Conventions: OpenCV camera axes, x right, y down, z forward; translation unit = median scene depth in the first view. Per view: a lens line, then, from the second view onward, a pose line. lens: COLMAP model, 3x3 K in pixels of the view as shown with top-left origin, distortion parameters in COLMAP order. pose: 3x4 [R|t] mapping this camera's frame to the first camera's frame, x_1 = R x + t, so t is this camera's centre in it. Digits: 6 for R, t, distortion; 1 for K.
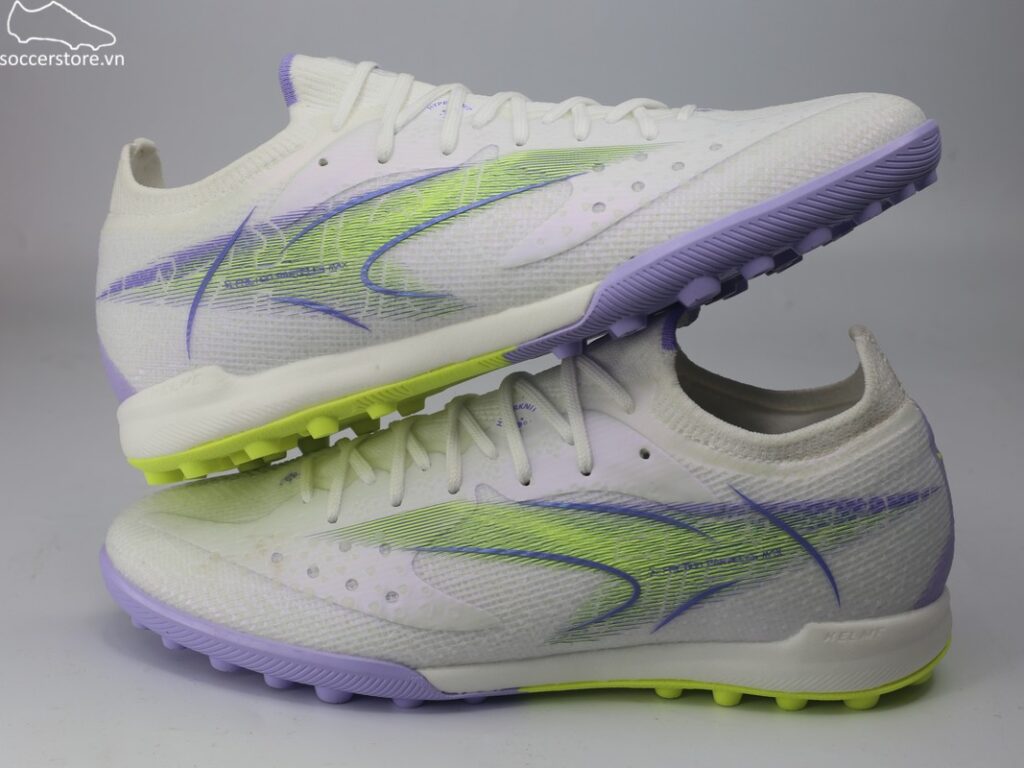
lens RADIAL K [[1888.9, 0, 512.0], [0, 1888.9, 384.0], [0, 0, 1]] dist [-0.158239, 0.210422]
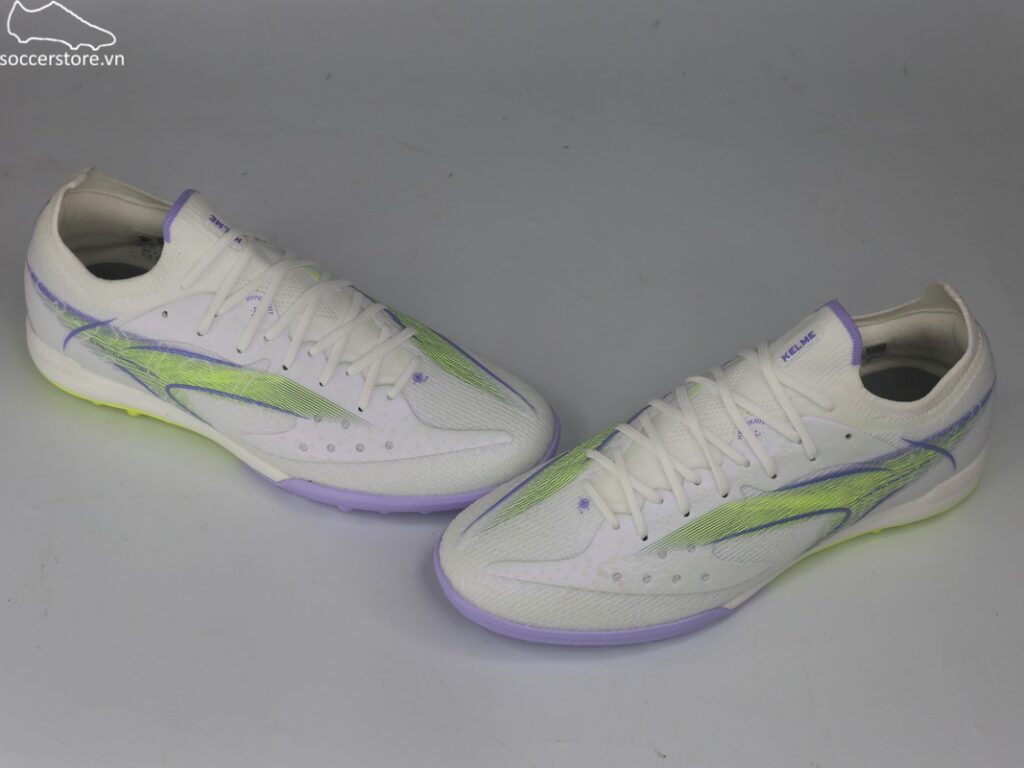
lens RADIAL K [[1888.9, 0, 512.0], [0, 1888.9, 384.0], [0, 0, 1]] dist [-0.158239, 0.210422]
pose [[0.871114, -0.361571, 0.332305, -0.624599], [0.124658, 0.817327, 0.562527, -0.846437], [-0.474995, -0.448601, 0.757058, 0.042778]]
